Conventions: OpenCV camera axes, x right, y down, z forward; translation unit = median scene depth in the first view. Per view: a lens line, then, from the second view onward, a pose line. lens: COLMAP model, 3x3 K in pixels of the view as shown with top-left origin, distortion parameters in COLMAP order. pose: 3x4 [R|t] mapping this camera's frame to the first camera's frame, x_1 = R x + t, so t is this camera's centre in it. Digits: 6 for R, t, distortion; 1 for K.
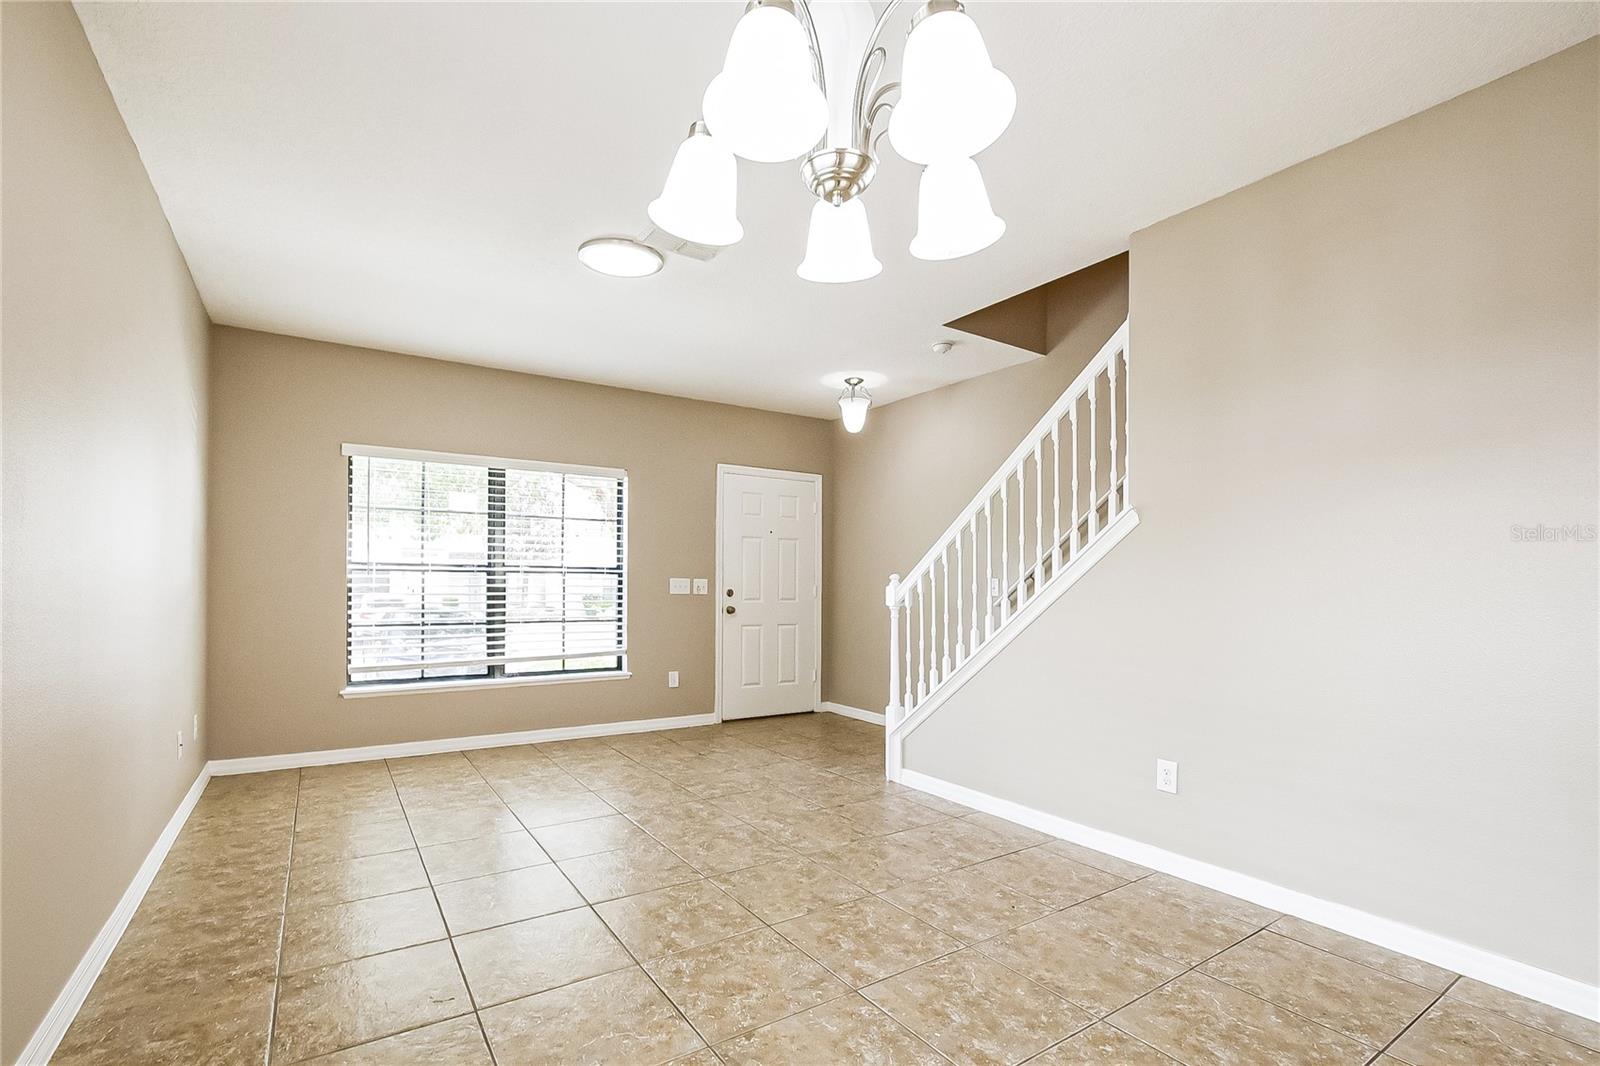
lens RADIAL K [[717.7, 0, 774.8], [0, 717.7, 590.0], [0, 0, 1]] dist [-0.017929, 0.000862]
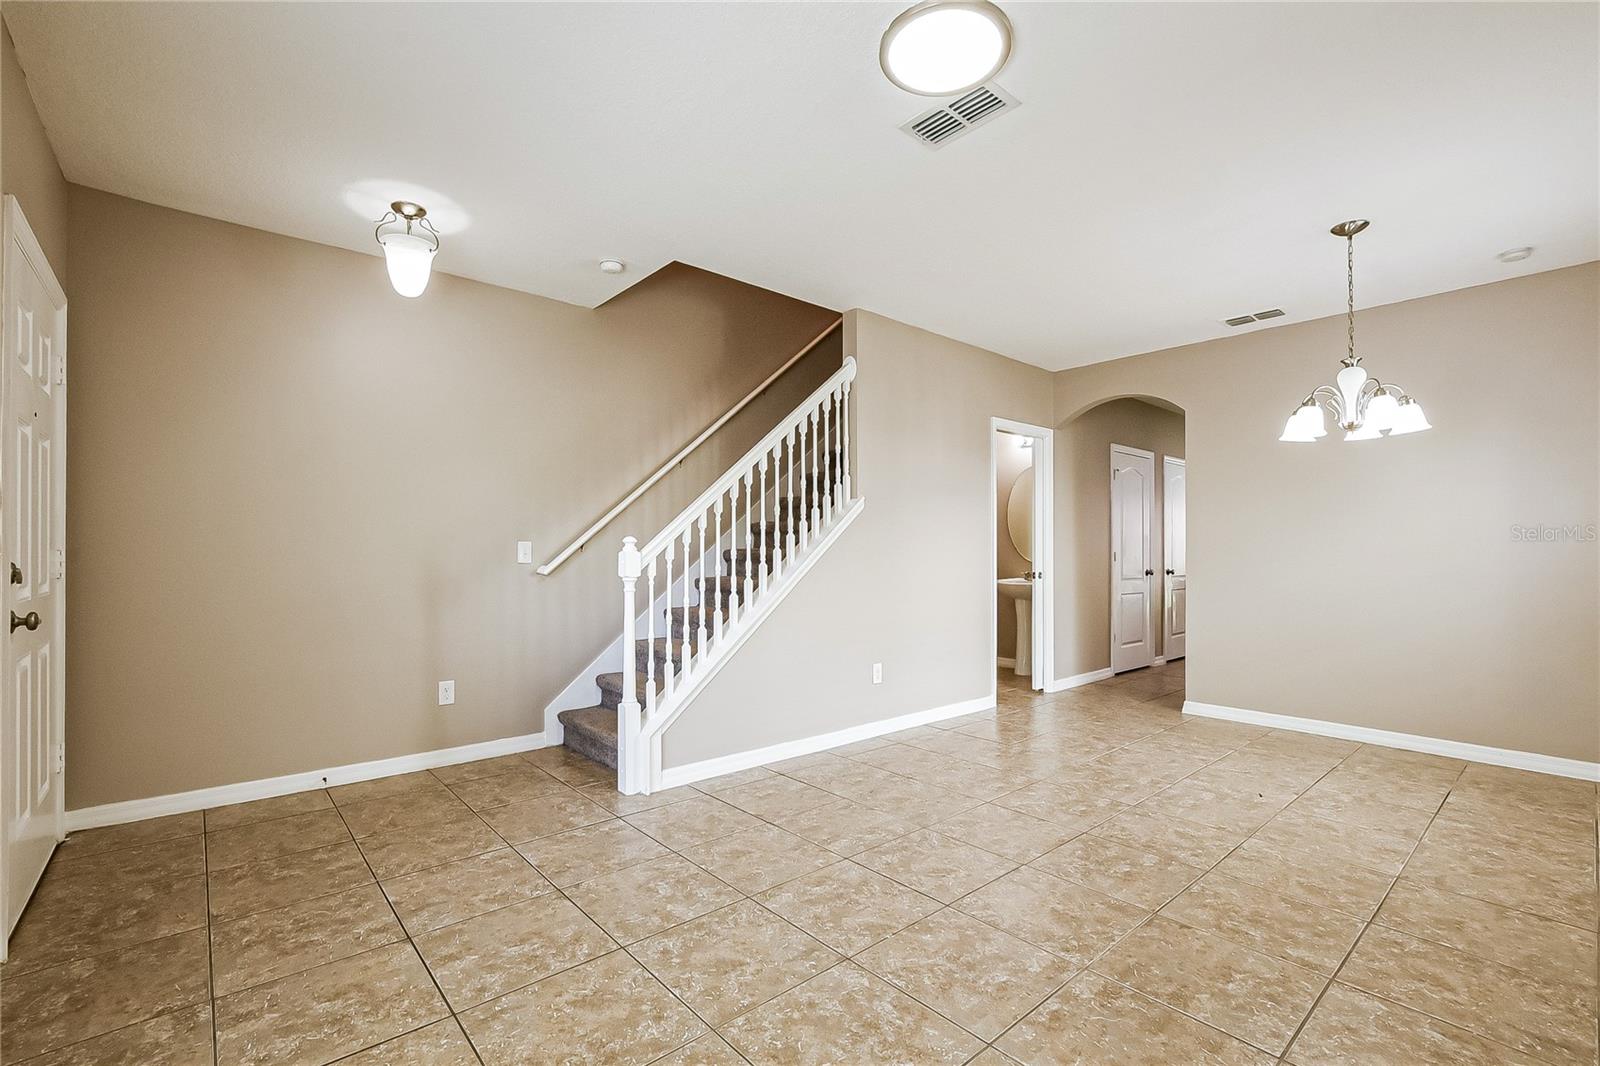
lens RADIAL K [[717.7, 0, 773.3], [0, 717.7, 567.8], [0, 0, 1]] dist [-0.017929, 0.000862]
pose [[-0.137450, -0.028423, 0.990101, -0.532030], [0.004064, 0.999564, 0.029259, -0.008760], [-0.990500, 0.008046, -0.137275, 0.798162]]
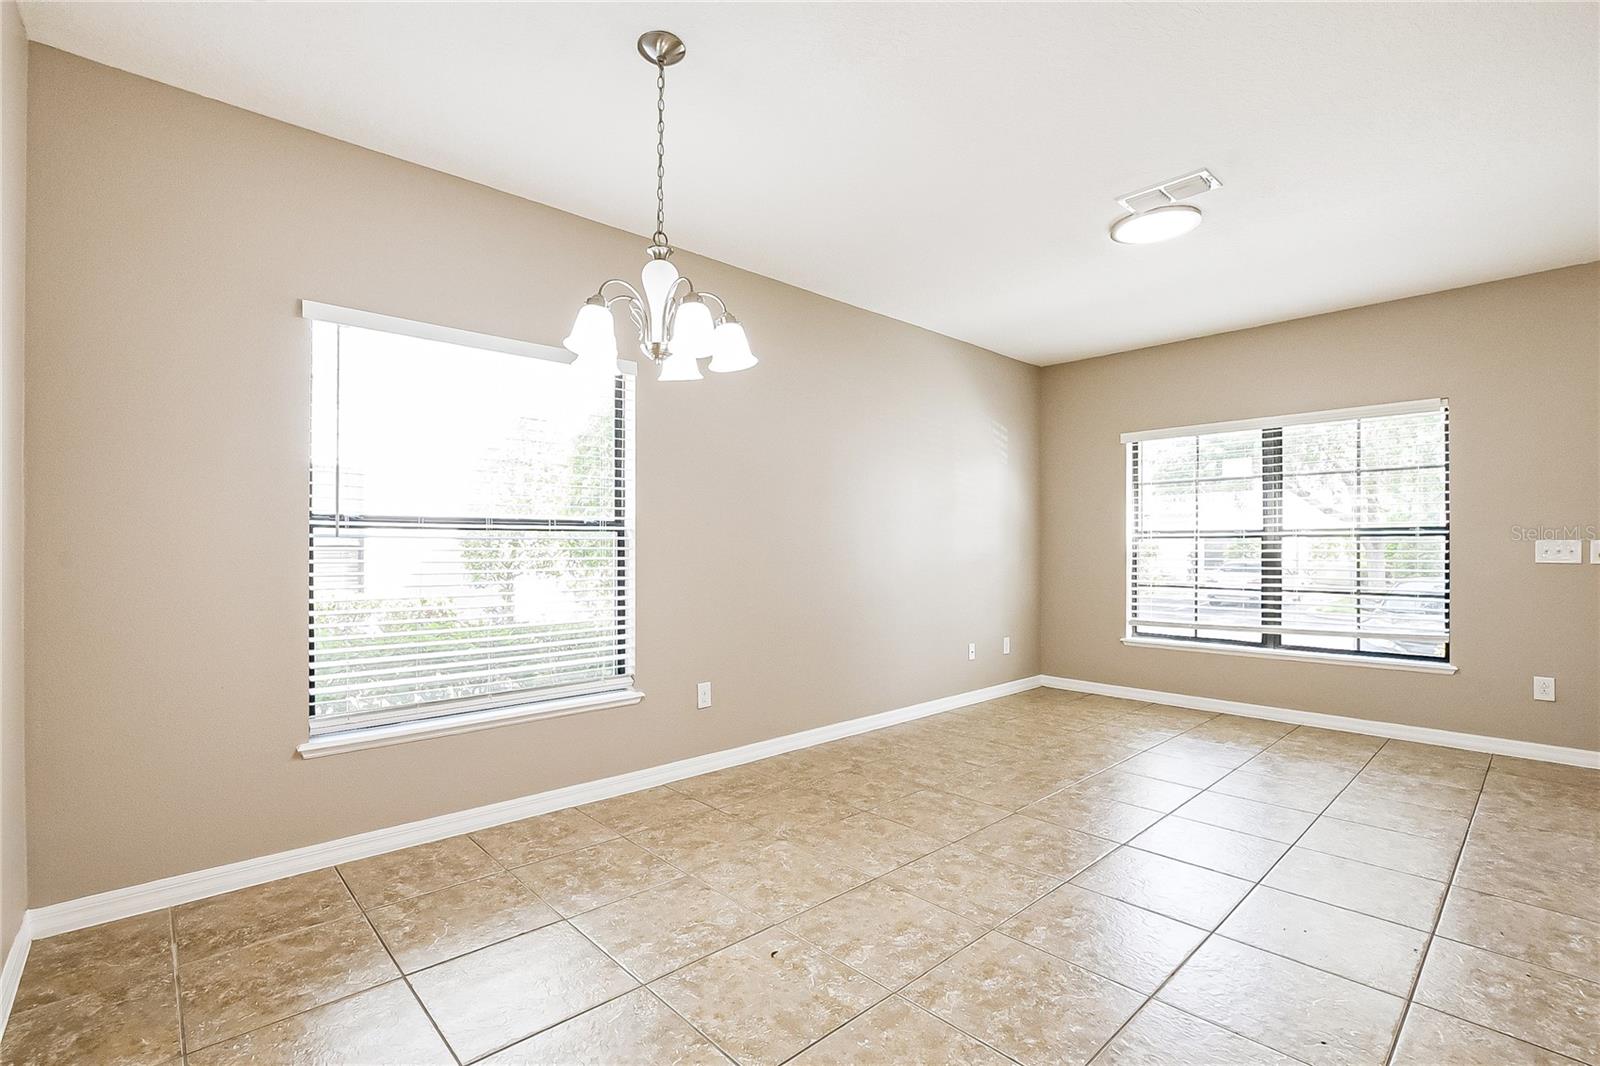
lens RADIAL K [[717.7, 0, 789.2], [0, 717.7, 557.4], [0, 0, 1]] dist [-0.017929, 0.000862]
pose [[0.174555, 0.005026, -0.984635, 0.436273], [-0.006277, 0.999972, 0.003992, 0.002376], [0.984627, 0.005484, 0.174582, 0.203550]]
